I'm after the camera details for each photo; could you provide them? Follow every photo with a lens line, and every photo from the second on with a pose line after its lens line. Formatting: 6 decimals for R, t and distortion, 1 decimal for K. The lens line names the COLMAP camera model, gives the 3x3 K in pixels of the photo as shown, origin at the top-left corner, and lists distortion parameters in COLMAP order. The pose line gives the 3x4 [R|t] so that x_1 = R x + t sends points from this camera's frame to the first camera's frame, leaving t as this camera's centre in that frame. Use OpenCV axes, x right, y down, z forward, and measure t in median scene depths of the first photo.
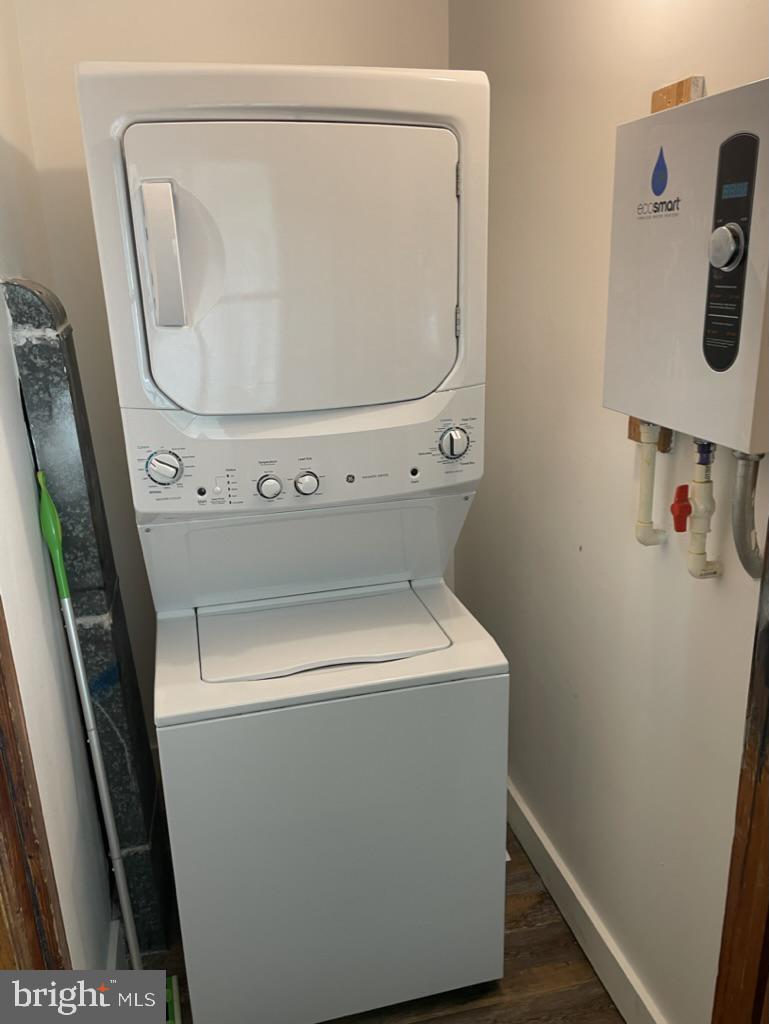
lens RADIAL K [[806.9, 0, 379.9], [0, 806.9, 541.5], [0, 0, 1]] dist [0.035910, -0.015959]
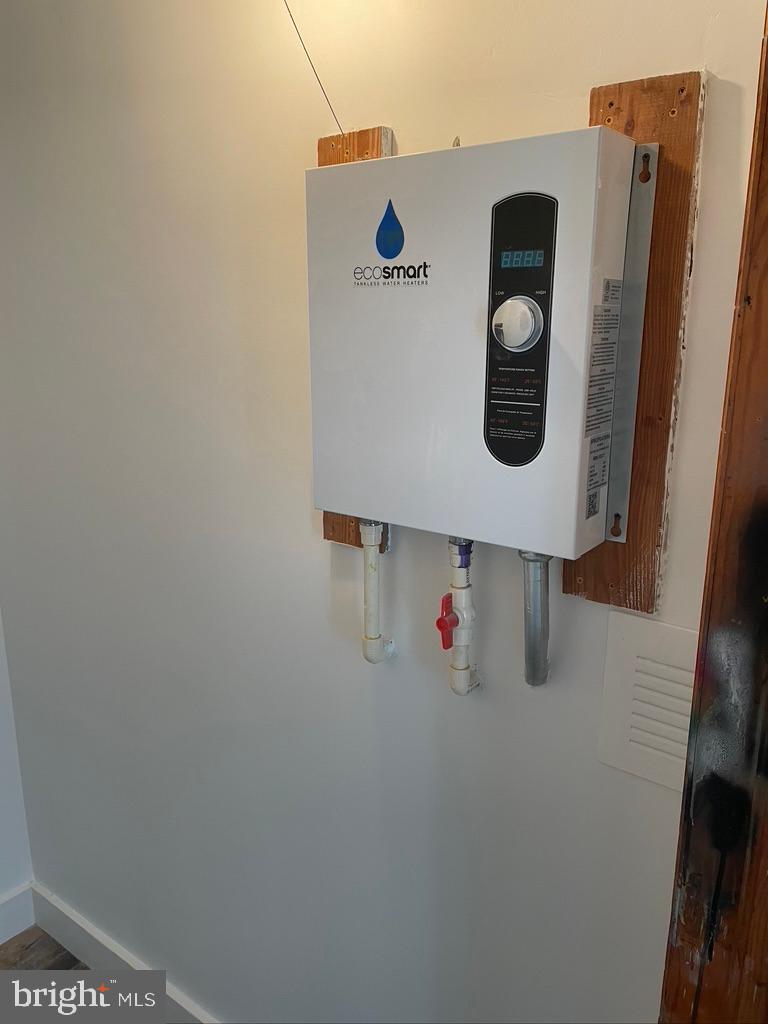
lens RADIAL K [[773.8, 0, 386.0], [0, 773.8, 510.5], [0, 0, 1]] dist [0.090677, -0.113610]
pose [[0.768633, -0.122009, 0.627946, -0.186494], [0.184607, 0.982184, -0.035131, -0.150694], [-0.612473, 0.142926, 0.777463, 0.432974]]
